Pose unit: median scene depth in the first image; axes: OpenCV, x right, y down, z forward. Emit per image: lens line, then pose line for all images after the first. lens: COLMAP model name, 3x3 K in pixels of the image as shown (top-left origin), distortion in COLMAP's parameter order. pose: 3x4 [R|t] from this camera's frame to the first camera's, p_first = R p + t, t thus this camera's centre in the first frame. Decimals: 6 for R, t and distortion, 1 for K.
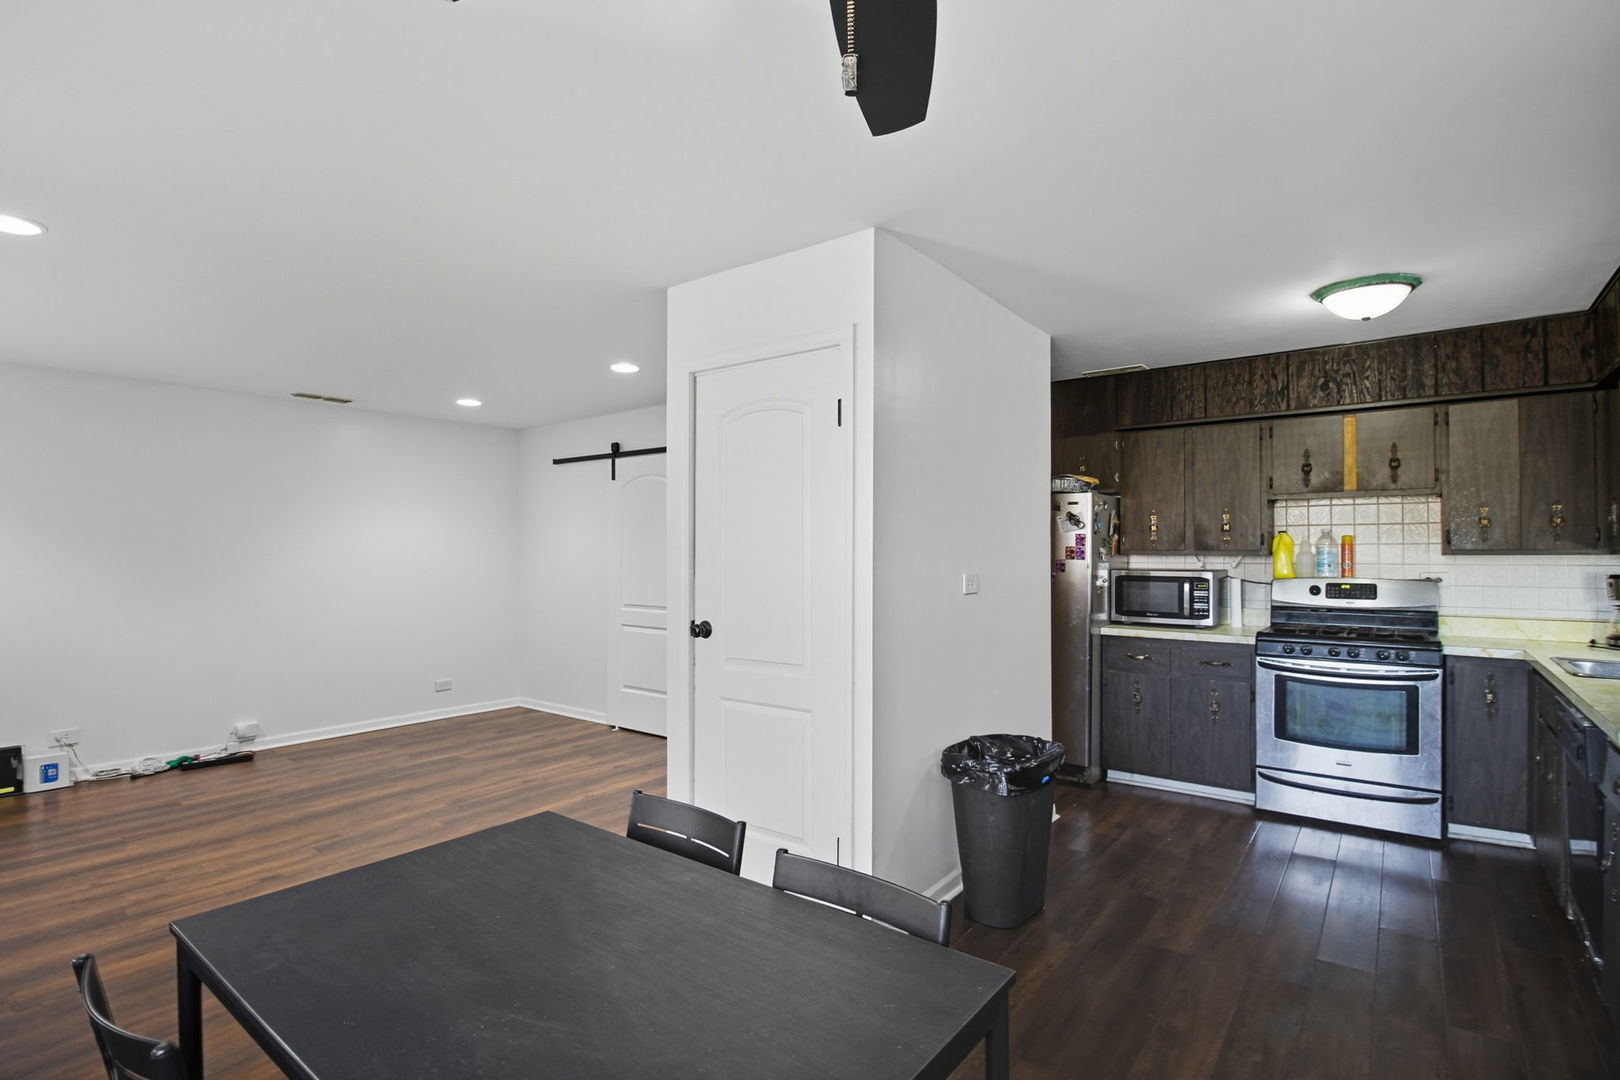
lens RADIAL K [[766.8, 0, 815.4], [0, 766.8, 542.7], [0, 0, 1]] dist [-0.012878, -0.005079]
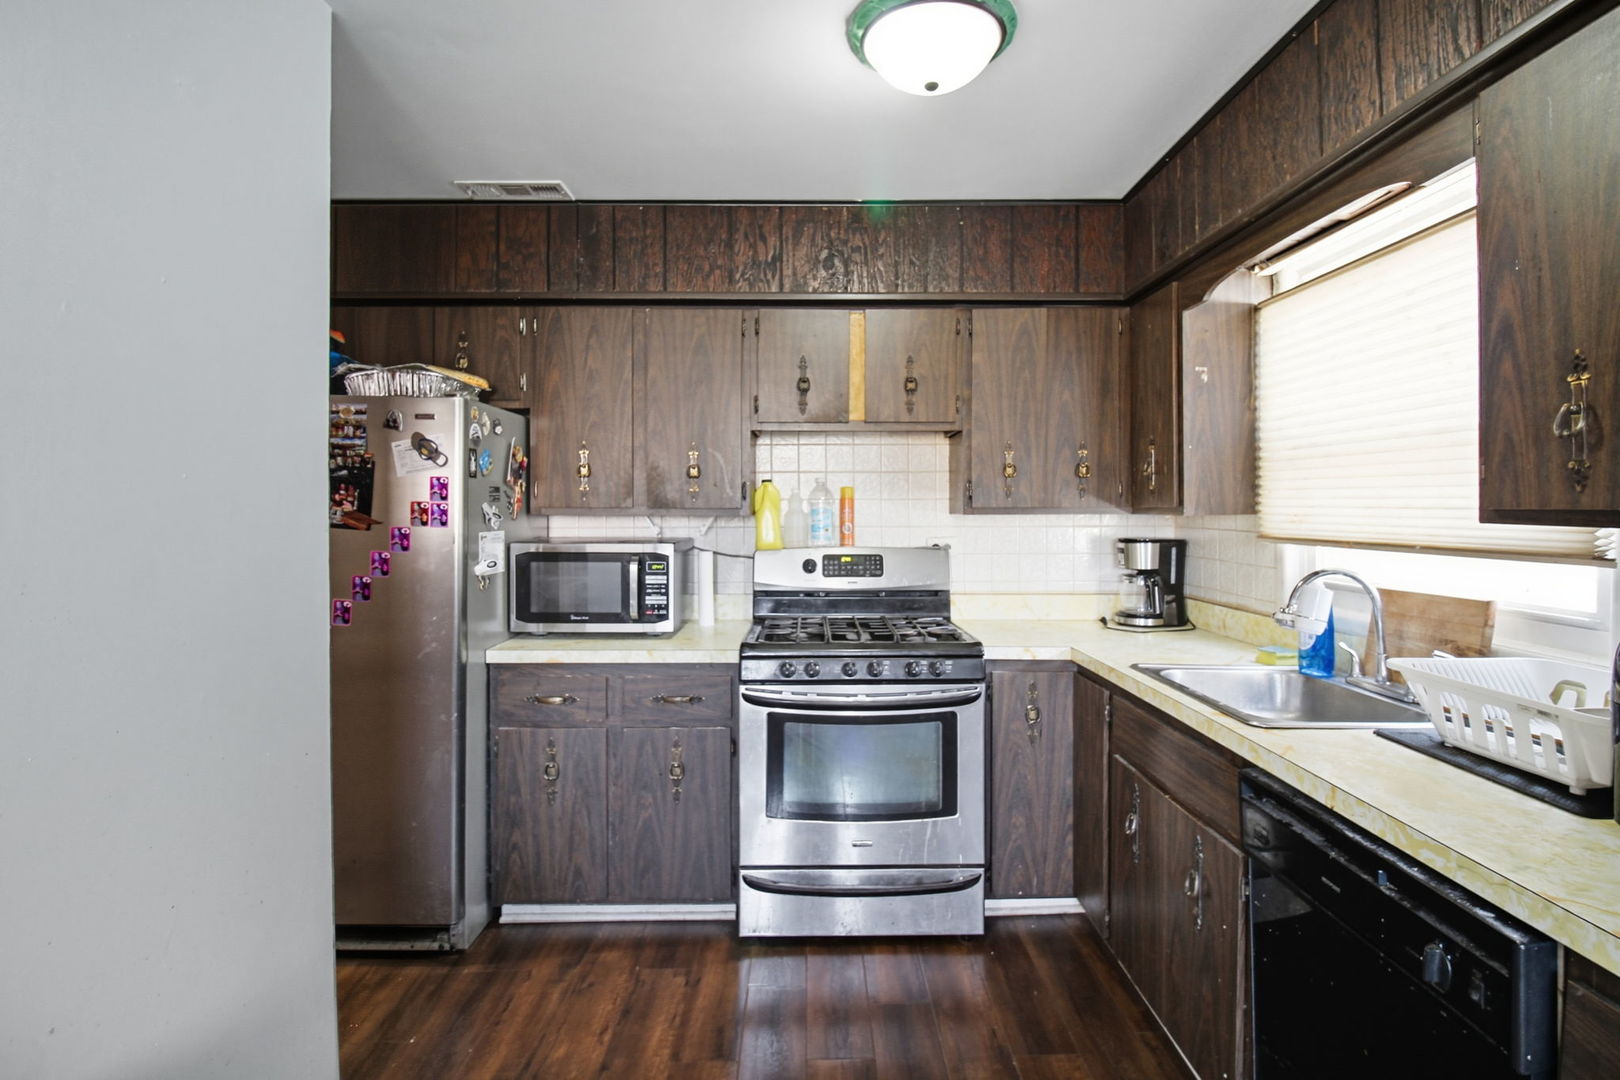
lens RADIAL K [[766.8, 0, 840.3], [0, 766.8, 514.0], [0, 0, 1]] dist [-0.012878, -0.005079]
pose [[0.772272, -0.005422, 0.635269, 0.232464], [-0.006031, 0.999856, 0.015865, 0.004078], [-0.635263, -0.016083, 0.772128, 0.440181]]
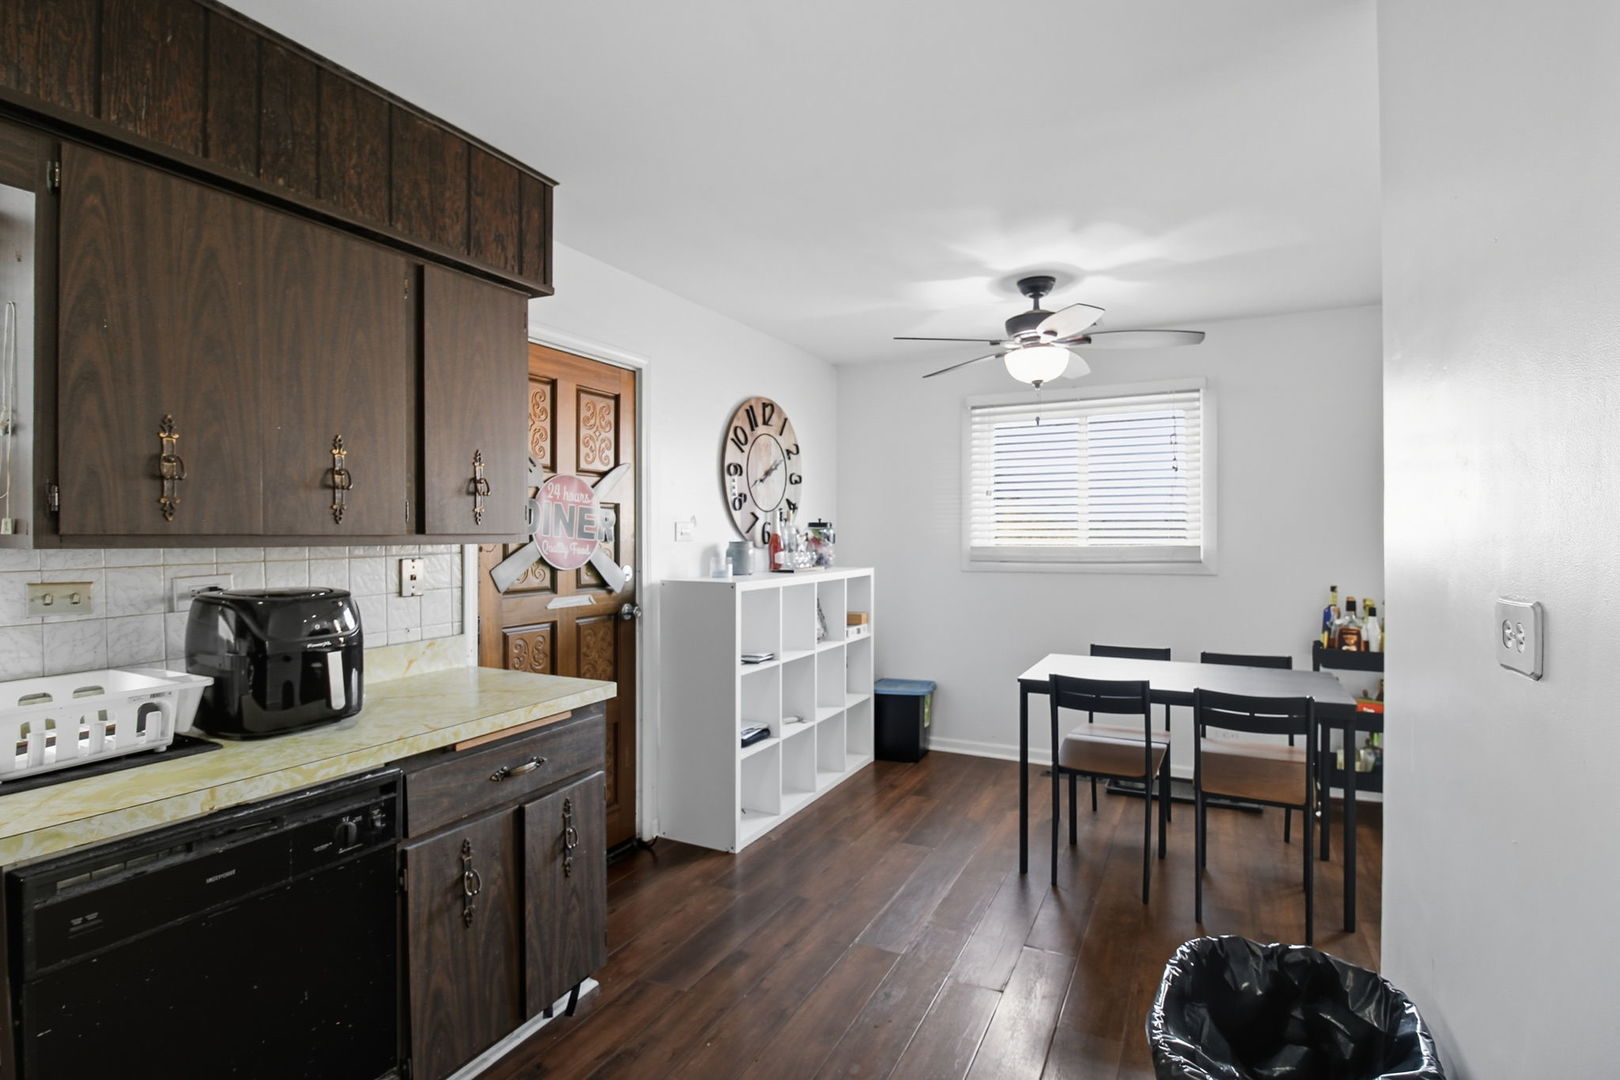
lens RADIAL K [[766.8, 0, 806.8], [0, 766.8, 548.4], [0, 0, 1]] dist [-0.012878, -0.005079]
pose [[-0.985021, 0.012748, -0.171960, 0.364777], [0.011376, 0.999895, 0.008962, 0.011738], [0.172057, 0.006871, -0.985063, 0.870548]]
